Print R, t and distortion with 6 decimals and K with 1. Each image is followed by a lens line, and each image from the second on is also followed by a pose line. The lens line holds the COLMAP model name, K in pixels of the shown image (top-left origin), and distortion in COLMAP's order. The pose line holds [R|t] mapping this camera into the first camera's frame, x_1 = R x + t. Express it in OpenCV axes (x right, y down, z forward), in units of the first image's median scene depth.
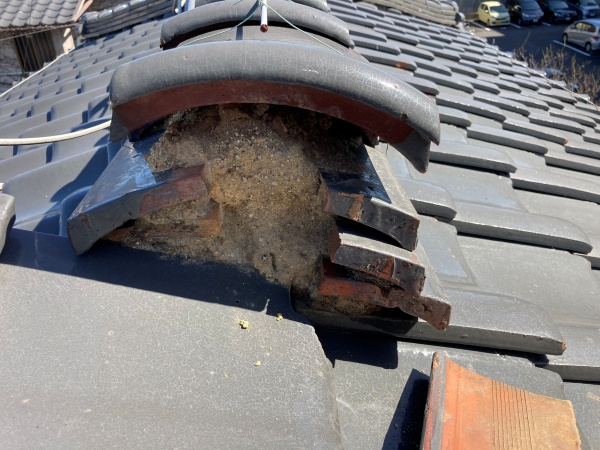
lens RADIAL K [[492.8, 0, 300.0], [0, 492.8, 225.0], [0, 0, 1]] dist [-0.010051, 0.005884]
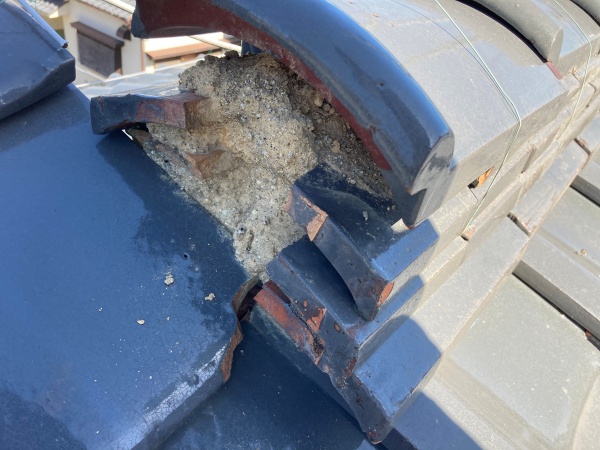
lens RADIAL K [[492.8, 0, 300.0], [0, 492.8, 225.0], [0, 0, 1]] dist [-0.010051, 0.005884]
pose [[0.752192, 0.492043, -0.438293, 0.380797], [-0.475867, 0.865715, 0.155207, -0.127043], [0.455805, 0.091823, 0.885331, 0.290713]]
